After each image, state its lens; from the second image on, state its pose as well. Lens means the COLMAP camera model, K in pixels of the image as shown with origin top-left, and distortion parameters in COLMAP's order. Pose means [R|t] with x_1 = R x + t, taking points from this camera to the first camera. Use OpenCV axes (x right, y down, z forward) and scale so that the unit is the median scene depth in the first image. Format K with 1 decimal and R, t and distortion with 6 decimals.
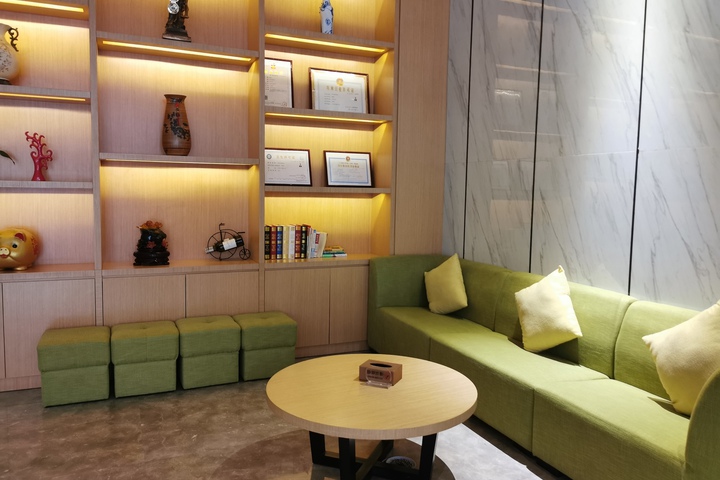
lens RADIAL K [[495.6, 0, 360.0], [0, 495.6, 240.0], [0, 0, 1]] dist [0.003426, 0.000336]
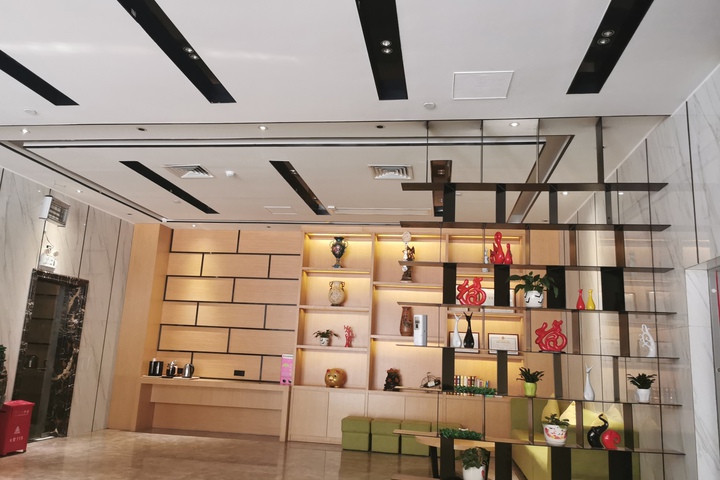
lens RADIAL K [[570.0, 0, 360.0], [0, 570.0, 240.0], [0, 0, 1]] dist [0.004370, 0.001573]
pose [[0.879060, -0.073103, -0.471073, 0.622215], [-0.081805, 0.950381, -0.300139, 0.181383], [0.469640, 0.302376, 0.829462, -1.204793]]
